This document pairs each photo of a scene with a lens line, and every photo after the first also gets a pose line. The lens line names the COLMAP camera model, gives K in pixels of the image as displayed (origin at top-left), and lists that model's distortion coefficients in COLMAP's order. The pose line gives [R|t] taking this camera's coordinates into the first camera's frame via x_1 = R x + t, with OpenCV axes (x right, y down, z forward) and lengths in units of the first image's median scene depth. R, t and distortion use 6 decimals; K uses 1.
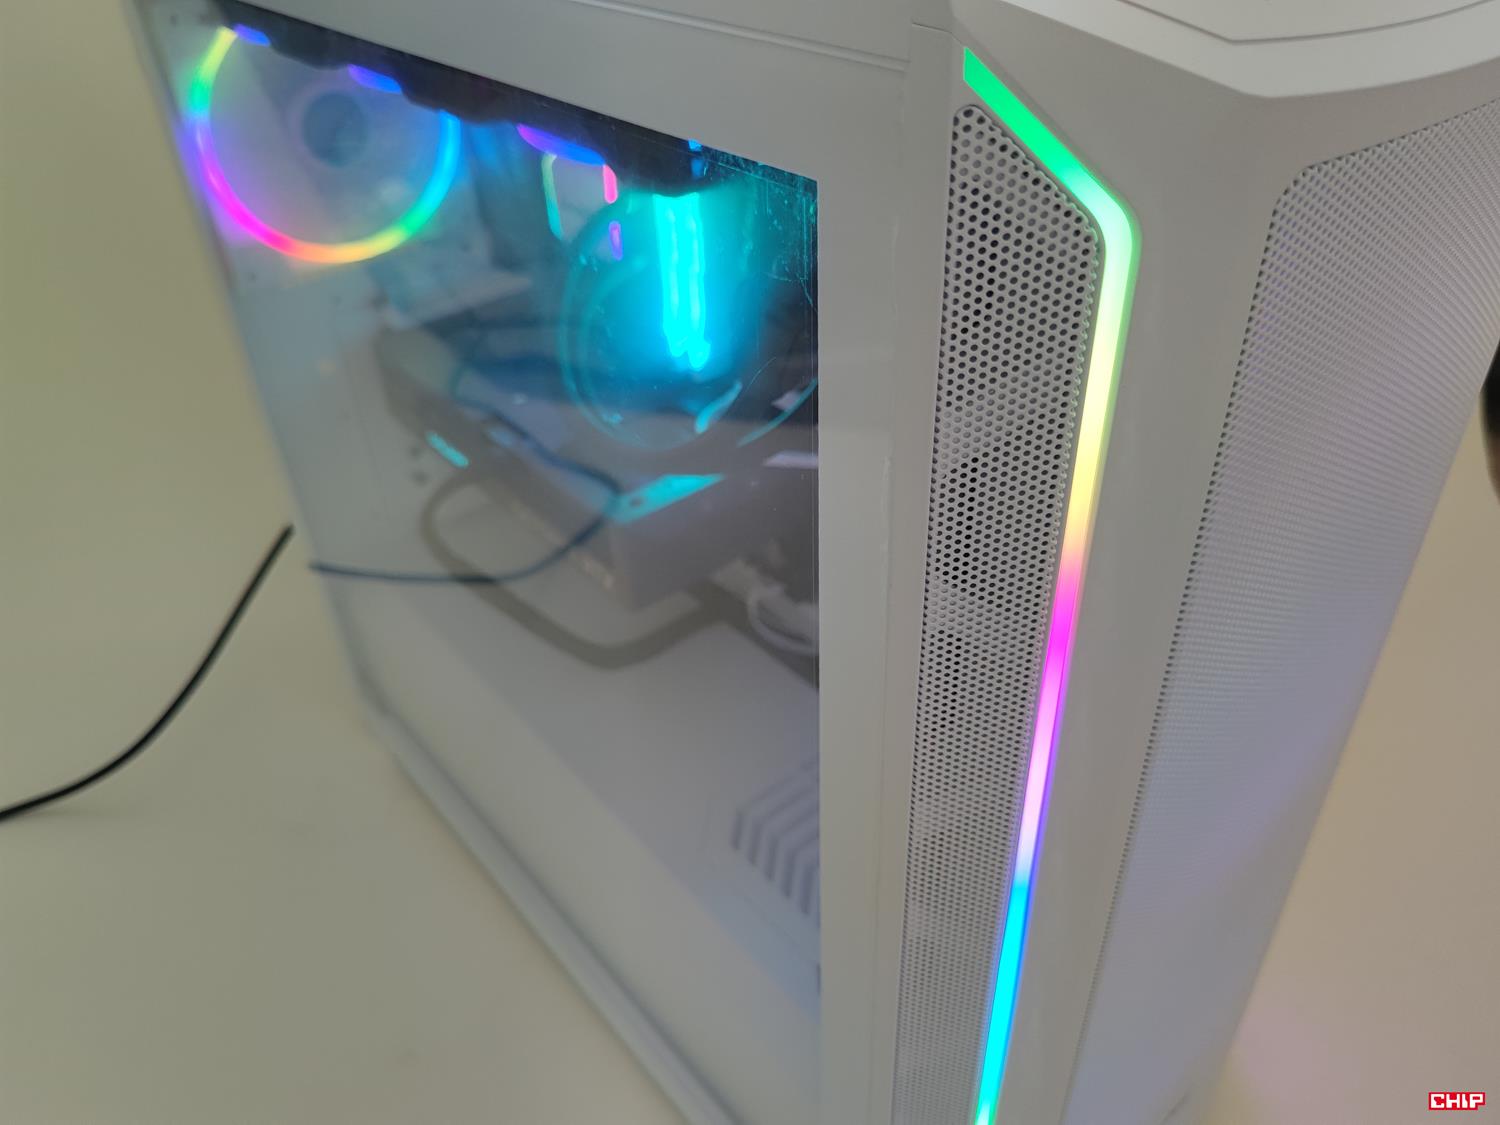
lens RADIAL K [[1095.5, 0, 747.7], [0, 1095.5, 550.6], [0, 0, 1]] dist [0.037084, -0.038587]
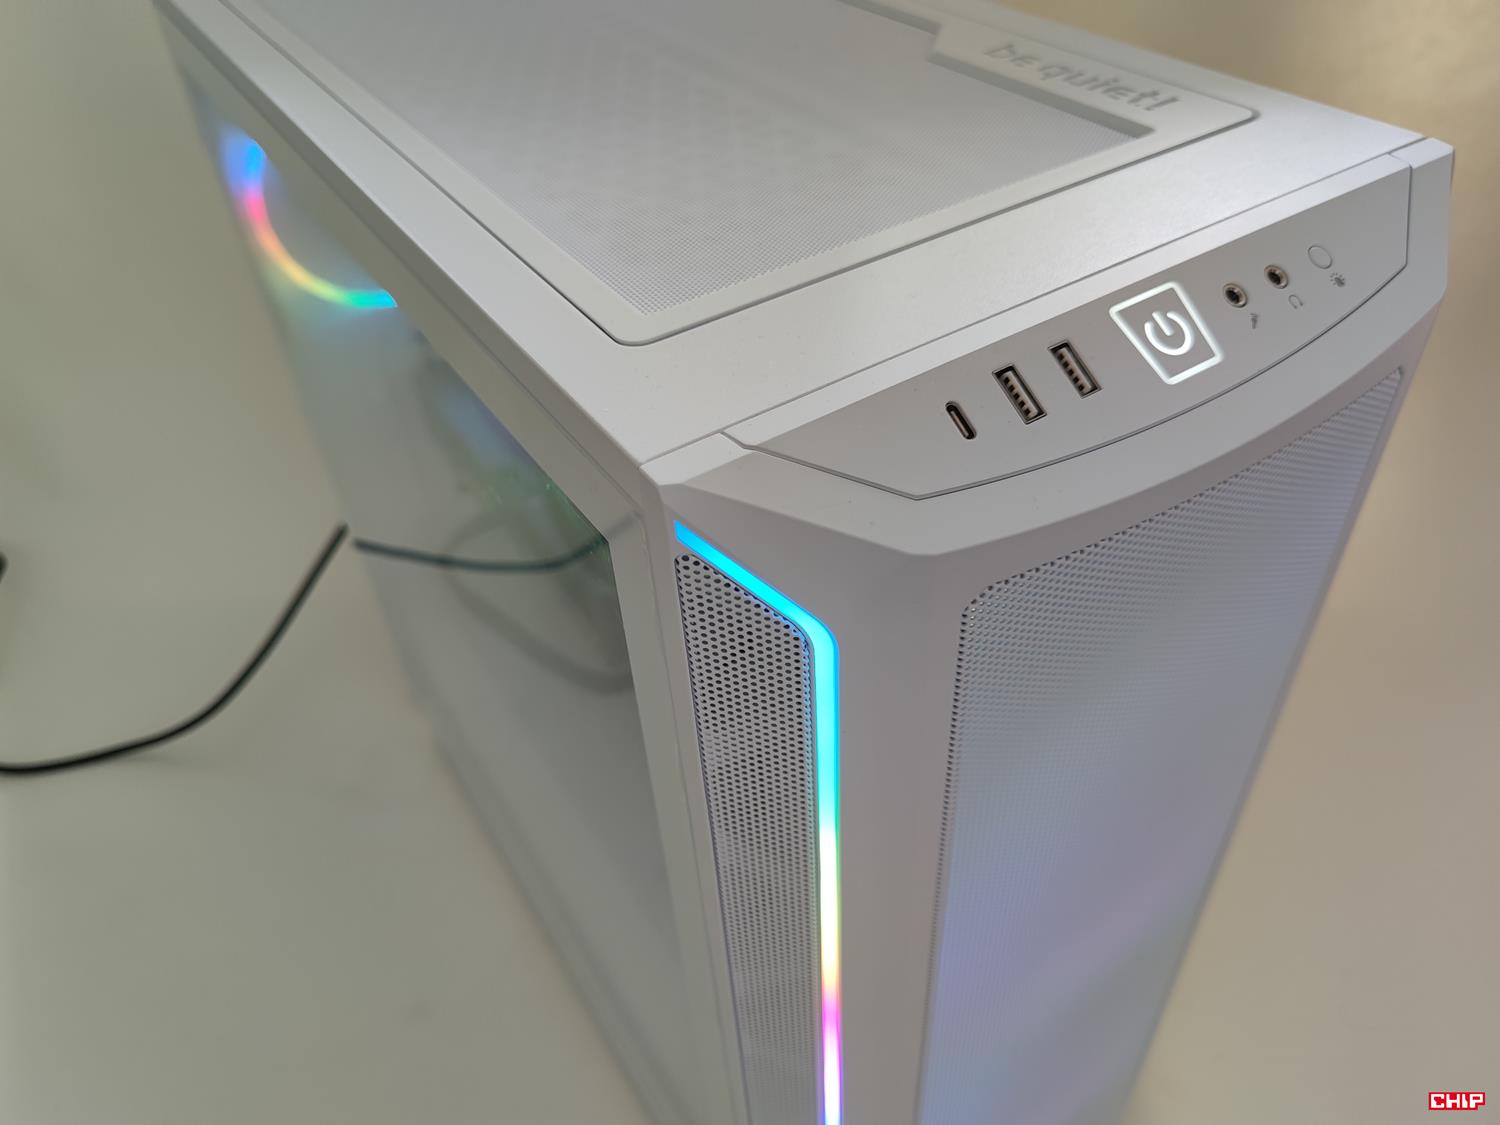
lens RADIAL K [[1095.5, 0, 744.1], [0, 1095.5, 558.0], [0, 0, 1]] dist [0.037084, -0.038587]
pose [[0.991579, 0.073807, -0.106417, 0.375563], [-0.060762, 0.990790, 0.121009, -0.519773], [0.114368, -0.113524, 0.986931, -0.214119]]
